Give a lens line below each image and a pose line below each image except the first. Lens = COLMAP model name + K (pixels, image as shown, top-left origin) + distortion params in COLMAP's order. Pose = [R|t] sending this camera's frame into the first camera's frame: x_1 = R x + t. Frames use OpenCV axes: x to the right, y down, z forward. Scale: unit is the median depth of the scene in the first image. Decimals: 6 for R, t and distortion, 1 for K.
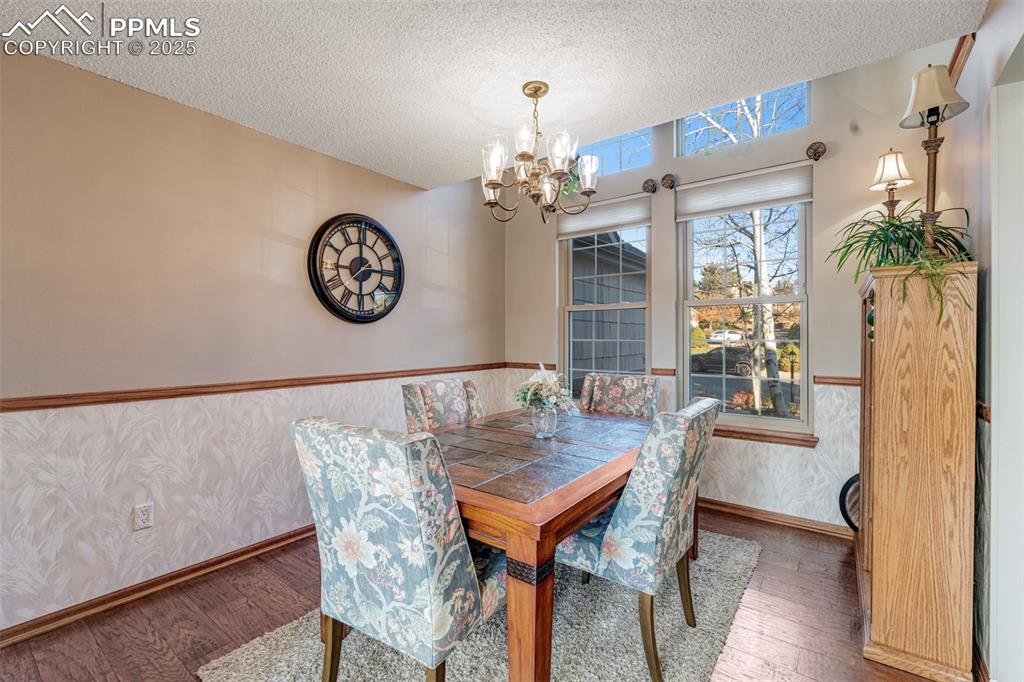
lens RADIAL K [[447.0, 0, 512.0], [0, 447.0, 341.0], [0, 0, 1]] dist [0.000342, -0.000047]
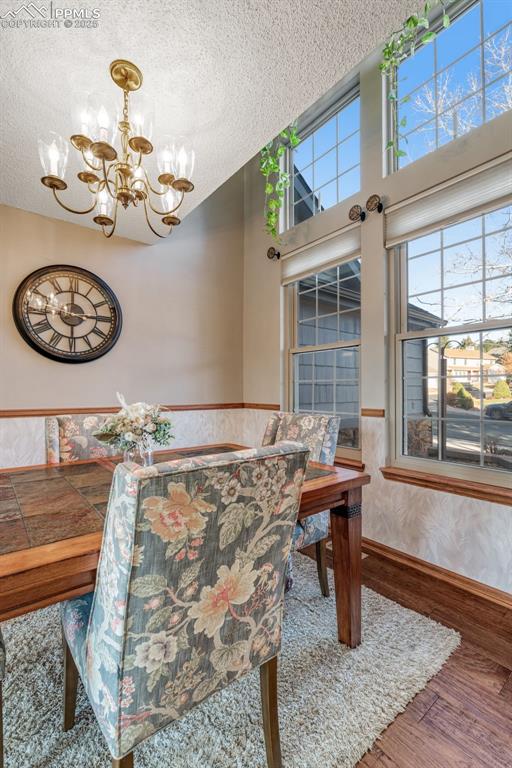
lens RADIAL K [[335.3, 0, 255.4], [0, 335.3, 390.3], [0, 0, 1]] dist [0.000342, -0.000047]
pose [[0.968247, 0.001616, -0.249991, 0.309049], [-0.003680, 0.999963, -0.007786, 0.032113], [0.249969, 0.008459, 0.968217, 0.301432]]
